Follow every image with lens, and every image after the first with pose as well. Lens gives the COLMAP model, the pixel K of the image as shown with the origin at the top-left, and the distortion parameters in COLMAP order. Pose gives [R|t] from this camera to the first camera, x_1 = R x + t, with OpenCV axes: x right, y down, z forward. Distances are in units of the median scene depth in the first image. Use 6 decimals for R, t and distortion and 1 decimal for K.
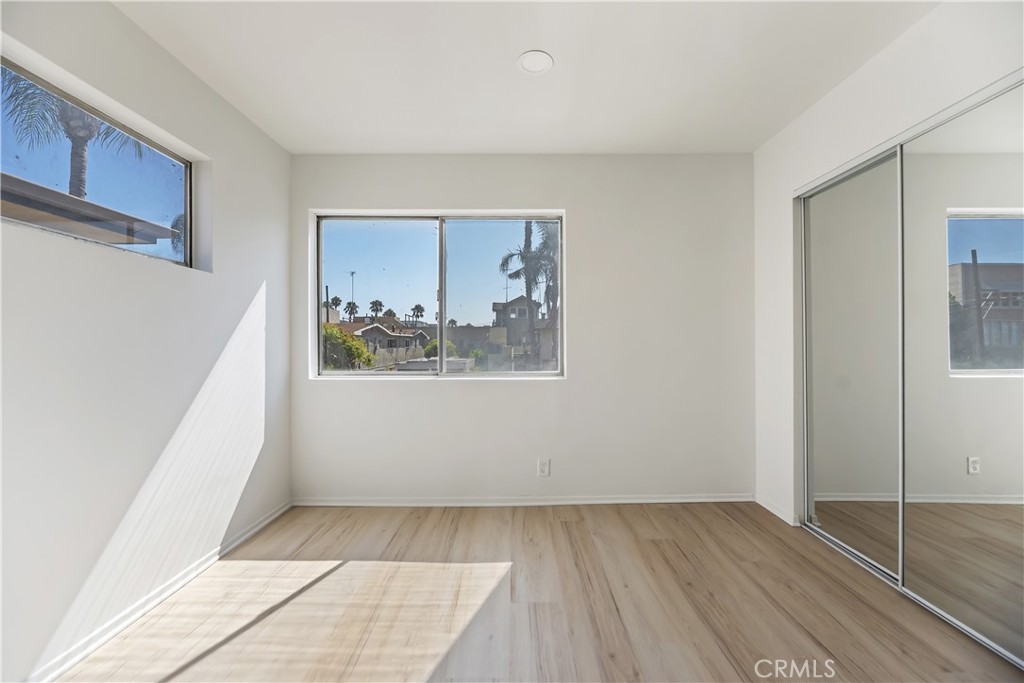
lens RADIAL K [[424.0, 0, 512.8], [0, 424.0, 342.3], [0, 0, 1]] dist [-0.000869, -0.000134]
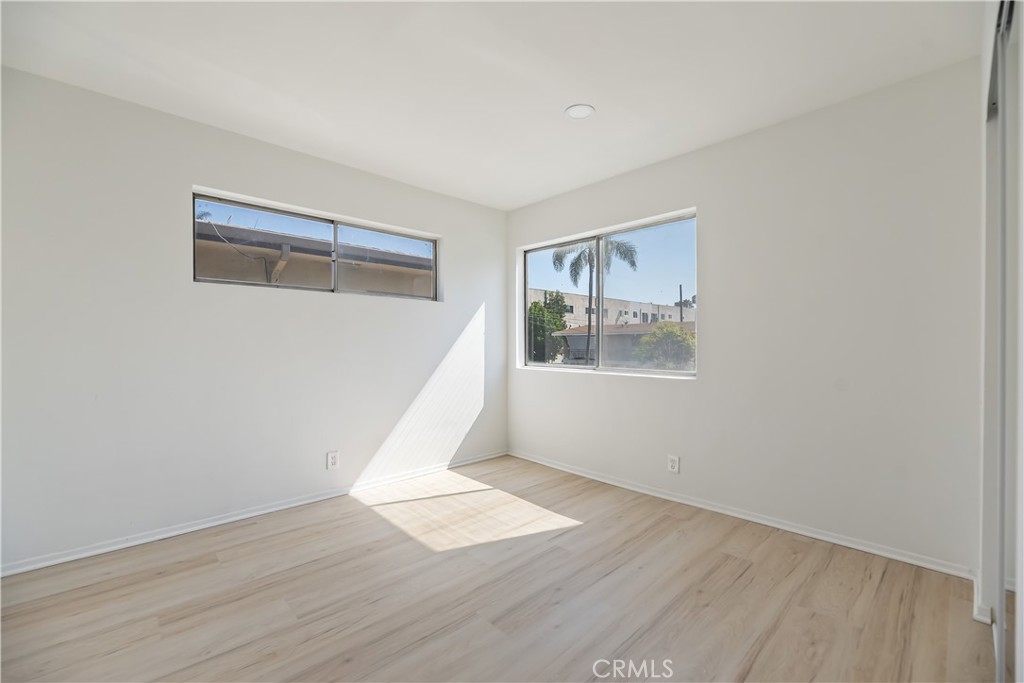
lens RADIAL K [[423.0, 0, 509.4], [0, 423.0, 343.4], [0, 0, 1]] dist [0.000454, 0.000074]
pose [[0.683940, 0.003270, -0.729531, 0.637846], [0.002542, 0.999973, 0.006865, -0.005590], [0.729534, -0.006550, 0.683913, 0.014059]]
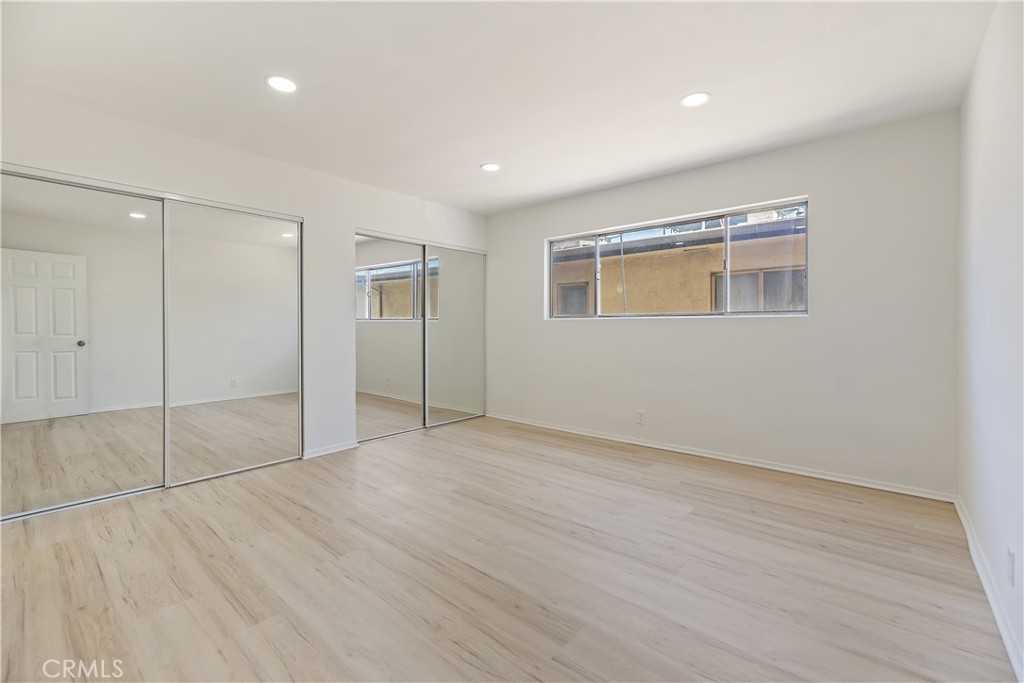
lens RADIAL K [[415.2, 0, 515.7], [0, 415.2, 335.0], [0, 0, 1]] dist [-0.000716, -0.000062]
pose [[-0.635934, 0.011274, -0.771661, 0.637031], [0.000733, 0.999902, 0.014005, -0.009463], [0.771743, 0.008341, -0.635880, 2.129193]]
